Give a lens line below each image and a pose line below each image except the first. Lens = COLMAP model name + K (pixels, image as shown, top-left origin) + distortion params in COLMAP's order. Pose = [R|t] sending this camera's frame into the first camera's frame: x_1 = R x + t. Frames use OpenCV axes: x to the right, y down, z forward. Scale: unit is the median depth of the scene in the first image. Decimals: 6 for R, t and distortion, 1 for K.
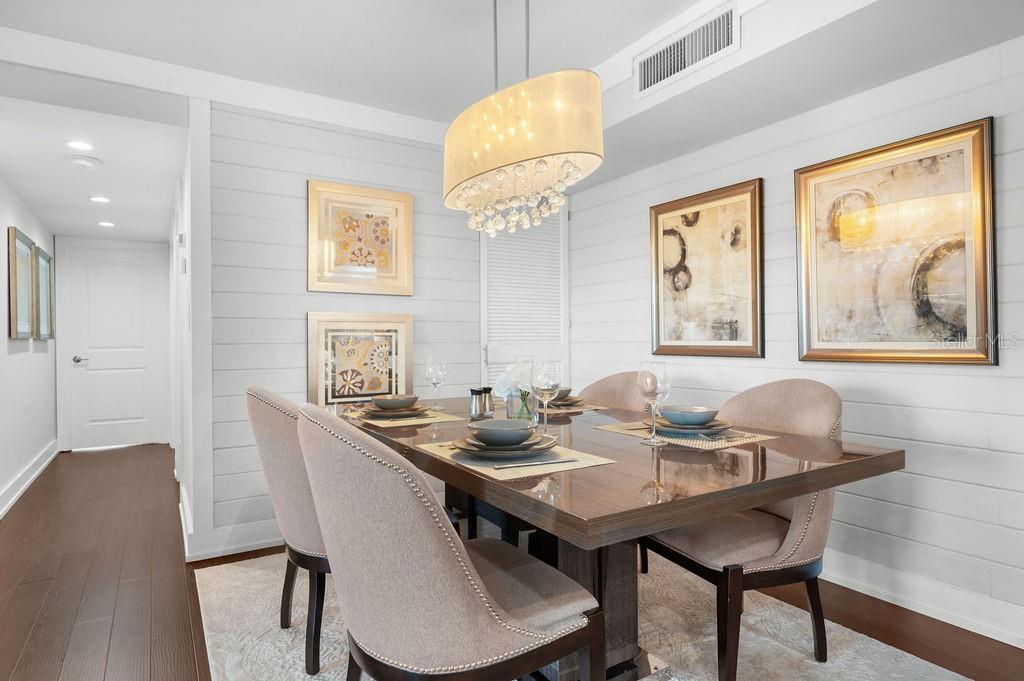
lens RADIAL K [[570.4, 0, 512.0], [0, 570.4, 340.5], [0, 0, 1]] dist [-0.000122, 0.000086]
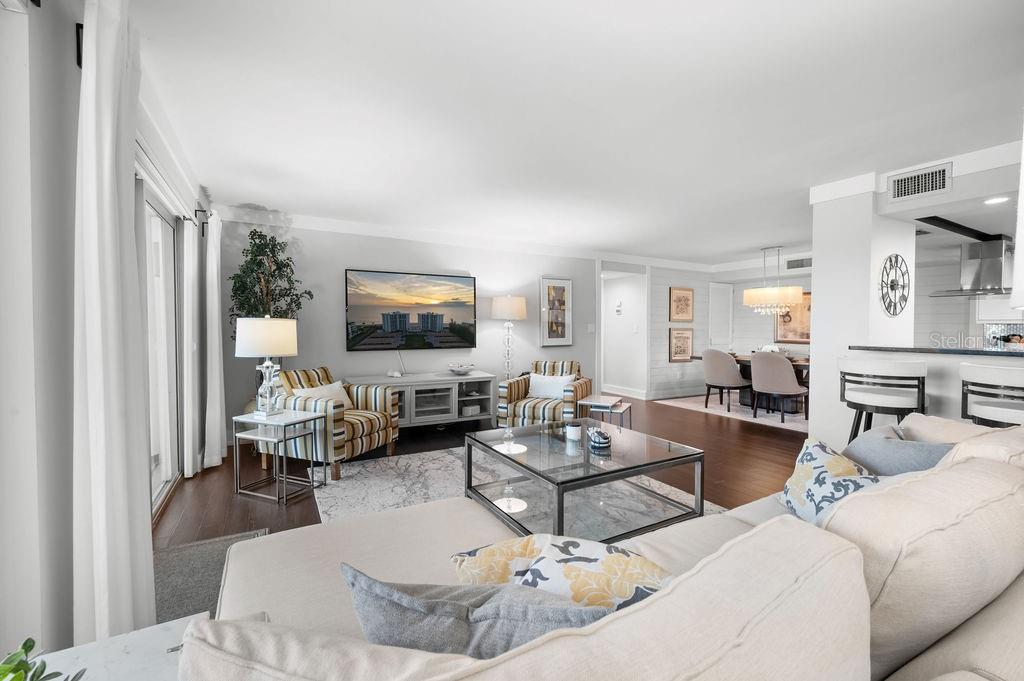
lens RADIAL K [[428.8, 0, 512.0], [0, 428.8, 340.5], [0, 0, 1]] dist [-0.000534, -0.000036]
pose [[0.999443, 0.010446, -0.031696, -1.149749], [-0.009320, 0.999327, 0.035477, -0.059148], [0.032045, -0.035161, 0.998868, -1.418290]]
